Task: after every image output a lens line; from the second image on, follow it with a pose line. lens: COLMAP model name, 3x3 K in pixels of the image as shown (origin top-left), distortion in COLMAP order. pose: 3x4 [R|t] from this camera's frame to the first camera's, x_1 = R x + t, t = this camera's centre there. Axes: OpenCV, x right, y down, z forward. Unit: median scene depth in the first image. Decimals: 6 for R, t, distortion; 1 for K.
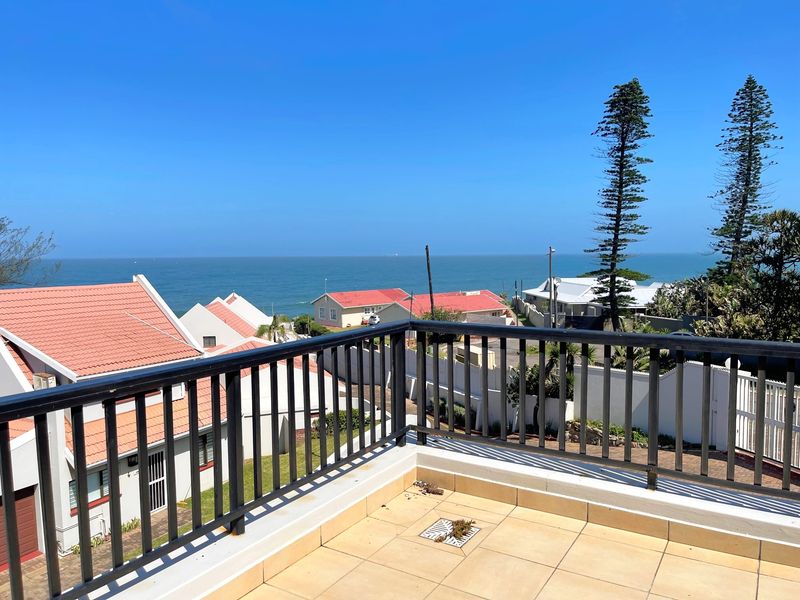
lens RADIAL K [[604.1, 0, 400.4], [0, 604.1, 301.1], [0, 0, 1]] dist [0.005271, 0.000581]
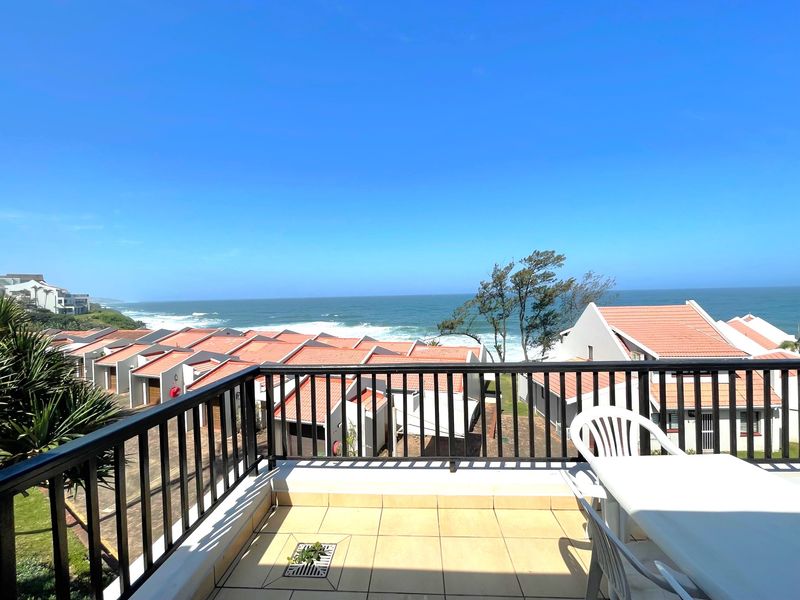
lens RADIAL K [[324.0, 0, 401.2], [0, 324.0, 299.9], [0, 0, 1]] dist [0.000533, -0.000042]
pose [[0.479548, 0.012301, -0.877429, -0.049795], [-0.048582, 0.998740, -0.012550, 0.005583], [0.876170, 0.048646, 0.479542, -0.112074]]
